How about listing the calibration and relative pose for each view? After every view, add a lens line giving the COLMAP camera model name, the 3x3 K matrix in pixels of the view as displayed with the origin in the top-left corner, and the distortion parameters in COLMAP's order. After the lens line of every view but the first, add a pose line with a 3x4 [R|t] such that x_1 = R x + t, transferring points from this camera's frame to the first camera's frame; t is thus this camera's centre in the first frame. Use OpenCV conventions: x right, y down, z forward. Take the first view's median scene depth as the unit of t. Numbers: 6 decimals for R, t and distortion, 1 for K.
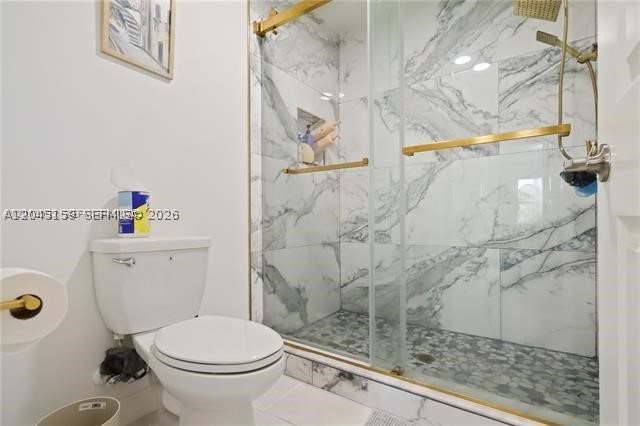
lens RADIAL K [[303.5, 0, 320.6], [0, 303.5, 214.6], [0, 0, 1]] dist [-0.001818, 0.001073]
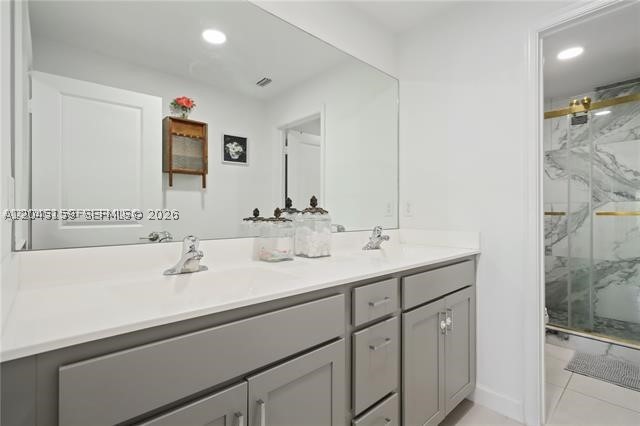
lens RADIAL K [[303.5, 0, 316.6], [0, 303.5, 209.5], [0, 0, 1]] dist [-0.001818, 0.001073]
pose [[0.975308, 0.000101, -0.220848, -0.626341], [0.000043, 1.000000, 0.000647, -0.146322], [0.220848, -0.000641, 0.975308, -0.763970]]
